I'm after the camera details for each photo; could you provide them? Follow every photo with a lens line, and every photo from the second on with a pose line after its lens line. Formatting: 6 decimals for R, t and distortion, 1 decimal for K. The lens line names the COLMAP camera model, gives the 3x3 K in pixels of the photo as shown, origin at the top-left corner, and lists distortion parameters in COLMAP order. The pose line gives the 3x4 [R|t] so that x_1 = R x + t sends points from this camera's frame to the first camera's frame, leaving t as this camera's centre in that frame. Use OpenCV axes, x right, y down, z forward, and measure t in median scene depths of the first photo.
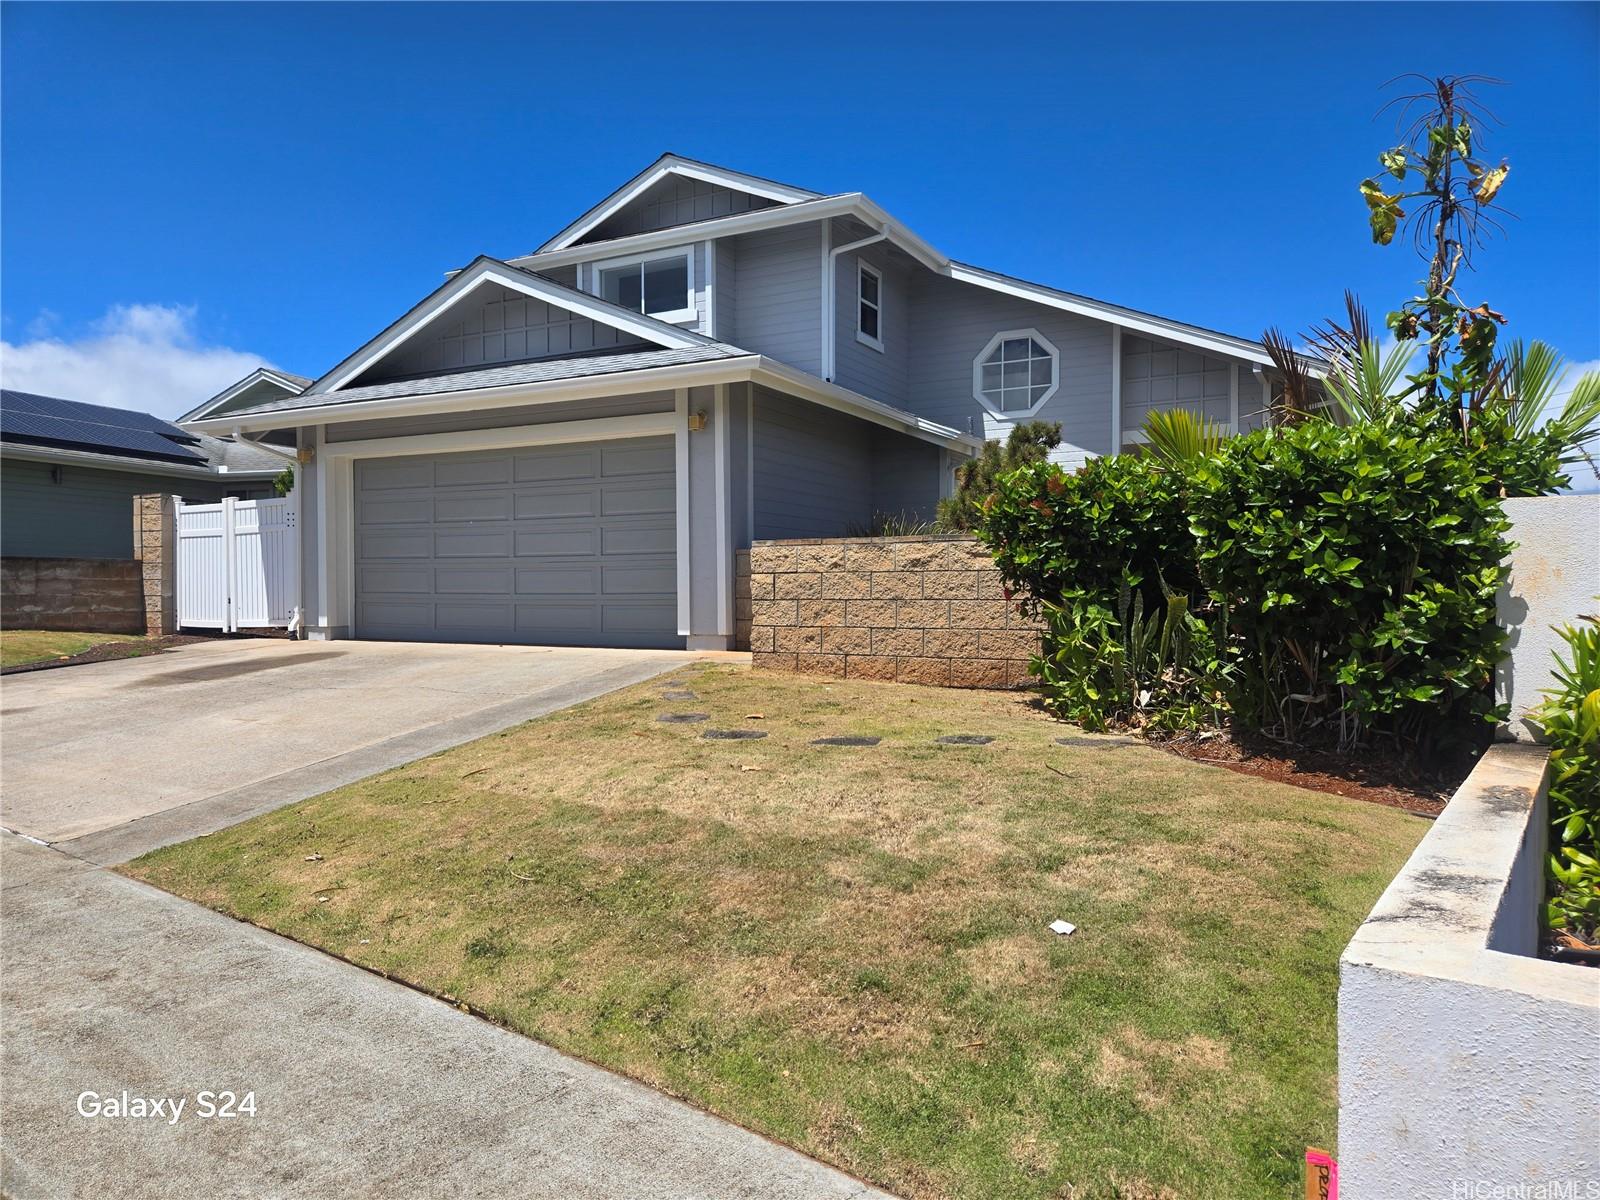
lens RADIAL K [[1081.0, 0, 789.3], [0, 1081.0, 606.6], [0, 0, 1]] dist [0.083161, -0.091513]
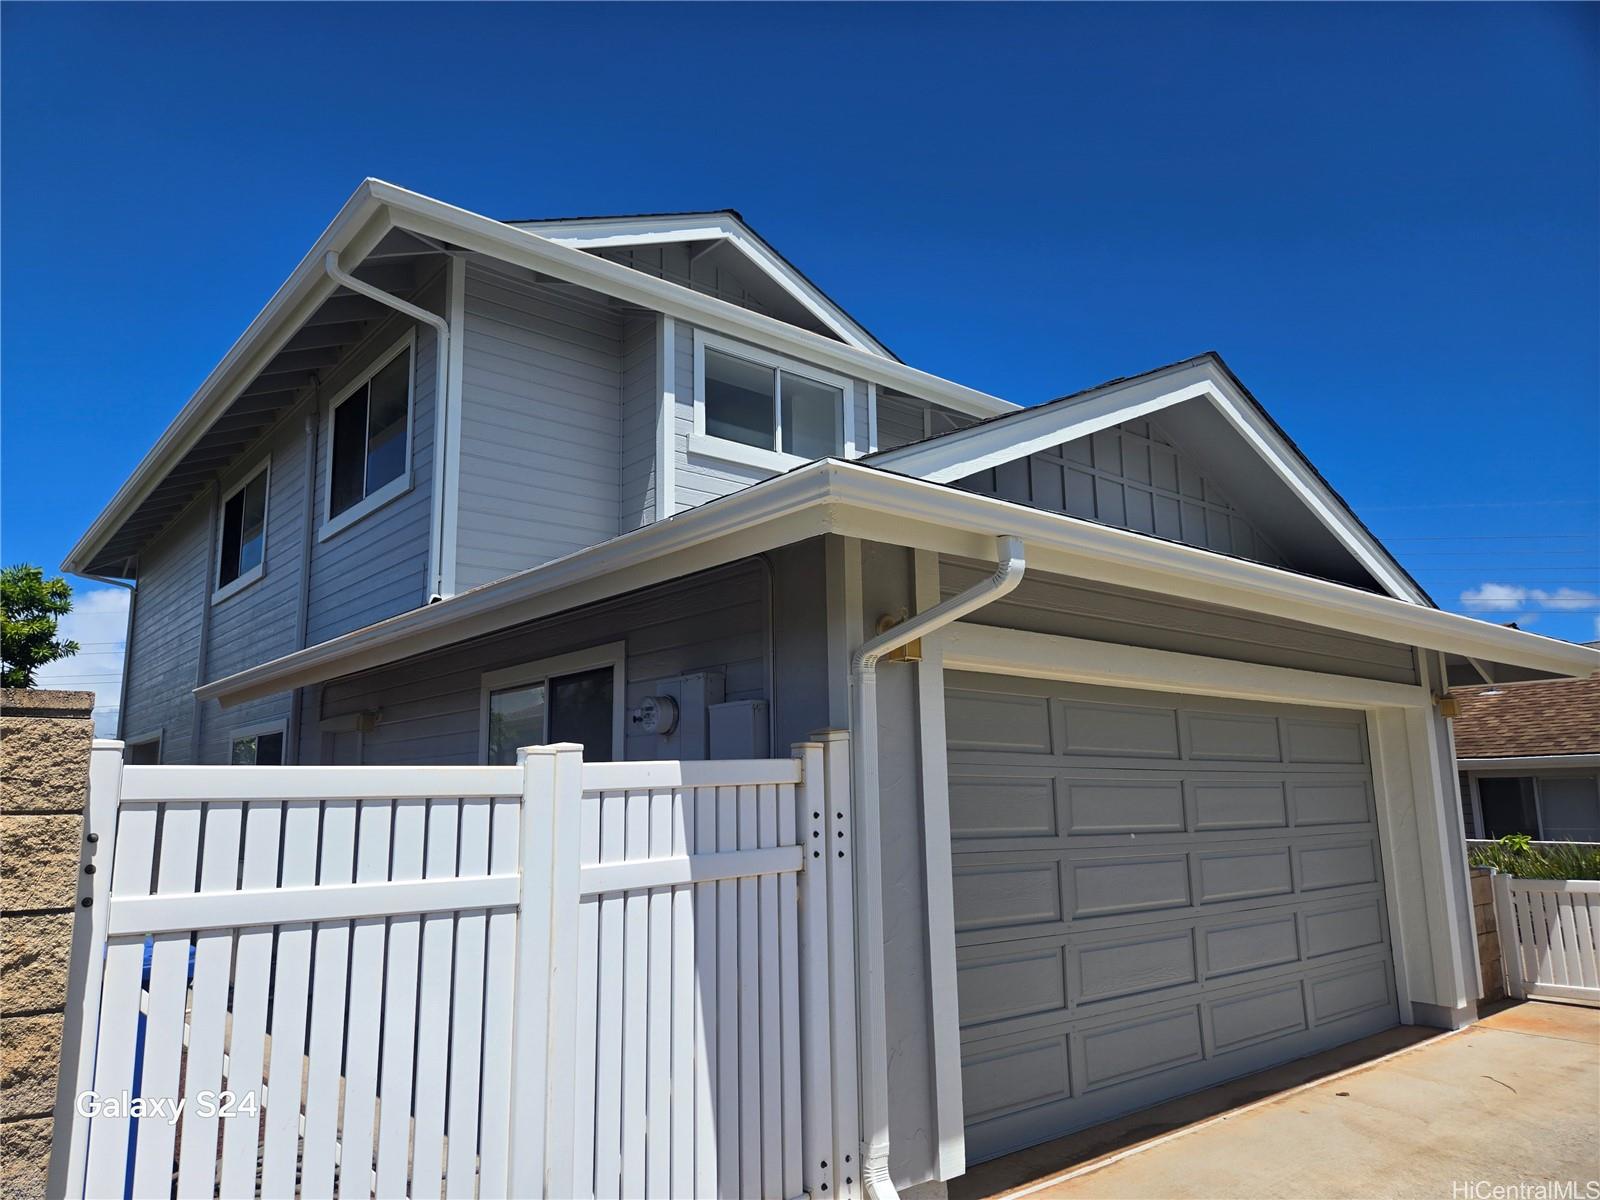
lens RADIAL K [[1081.0, 0, 789.3], [0, 1081.0, 606.6], [0, 0, 1]] dist [0.083161, -0.091513]
pose [[0.365539, 0.155539, 0.917709, -0.670361], [0.027920, 0.983664, -0.177838, -0.078777], [-0.930377, 0.090629, 0.355224, 0.797915]]
